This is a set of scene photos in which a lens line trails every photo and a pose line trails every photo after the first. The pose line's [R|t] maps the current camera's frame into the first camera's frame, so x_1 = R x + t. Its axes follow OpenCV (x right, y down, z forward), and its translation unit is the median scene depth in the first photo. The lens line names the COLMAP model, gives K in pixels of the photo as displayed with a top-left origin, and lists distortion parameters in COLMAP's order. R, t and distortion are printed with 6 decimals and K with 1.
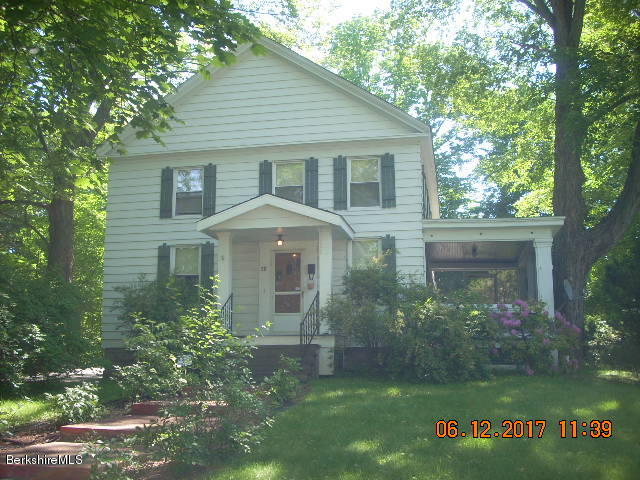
lens RADIAL K [[822.4, 0, 319.9], [0, 822.4, 239.1], [0, 0, 1]] dist [-0.035409, 0.000000]
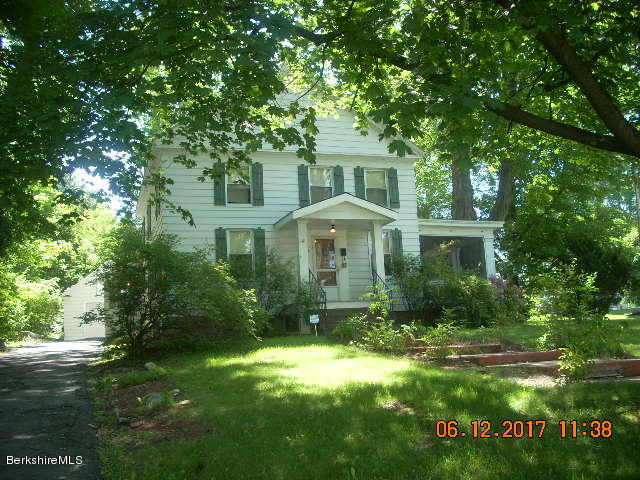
lens RADIAL K [[679.2, 0, 319.9], [0, 679.2, 241.6], [0, 0, 1]] dist [-0.016348, 0.000000]
pose [[0.860487, 0.036331, 0.508176, -0.578469], [-0.040819, 0.999164, -0.002316, 0.023695], [-0.507835, -0.018750, 0.861250, 0.096888]]
